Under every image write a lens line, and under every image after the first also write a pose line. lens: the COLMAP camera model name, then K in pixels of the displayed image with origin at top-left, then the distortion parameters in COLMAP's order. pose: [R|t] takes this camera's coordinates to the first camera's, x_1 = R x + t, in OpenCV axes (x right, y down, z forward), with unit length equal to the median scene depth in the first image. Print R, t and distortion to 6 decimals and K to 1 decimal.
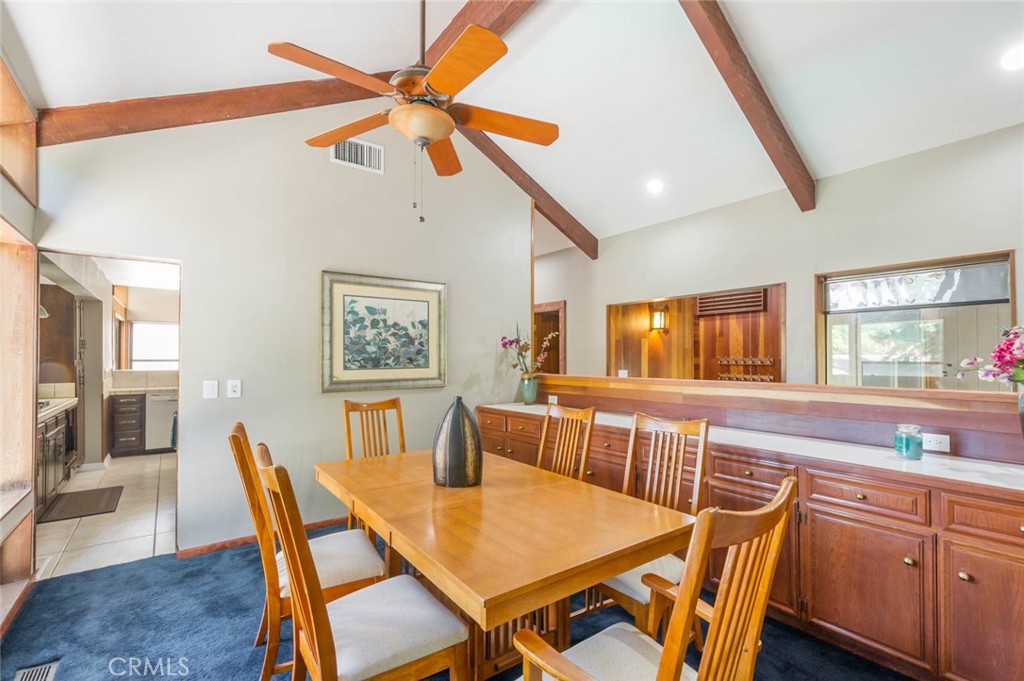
lens RADIAL K [[470.3, 0, 512.0], [0, 470.3, 340.5], [0, 0, 1]] dist [-0.001181, -0.000171]
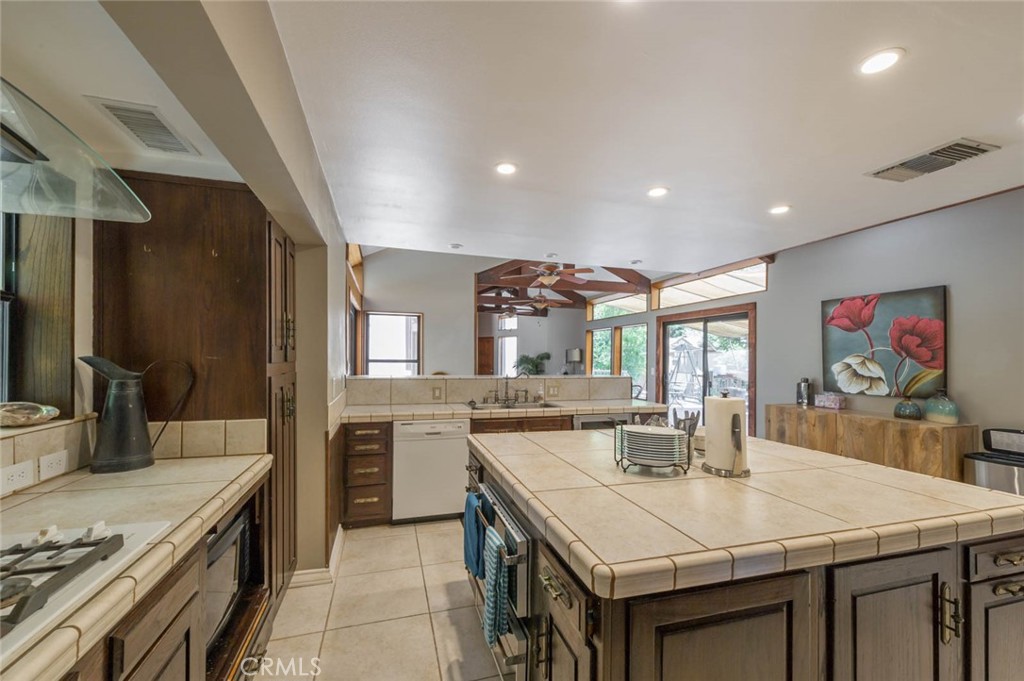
lens RADIAL K [[412.2, 0, 512.6], [0, 412.2, 356.1], [0, 0, 1]] dist [0.004027, 0.000151]
pose [[0.945471, 0.018055, -0.325204, -0.477455], [-0.009849, 0.999591, 0.026862, 0.017462], [0.325556, -0.022195, 0.945262, 0.572094]]
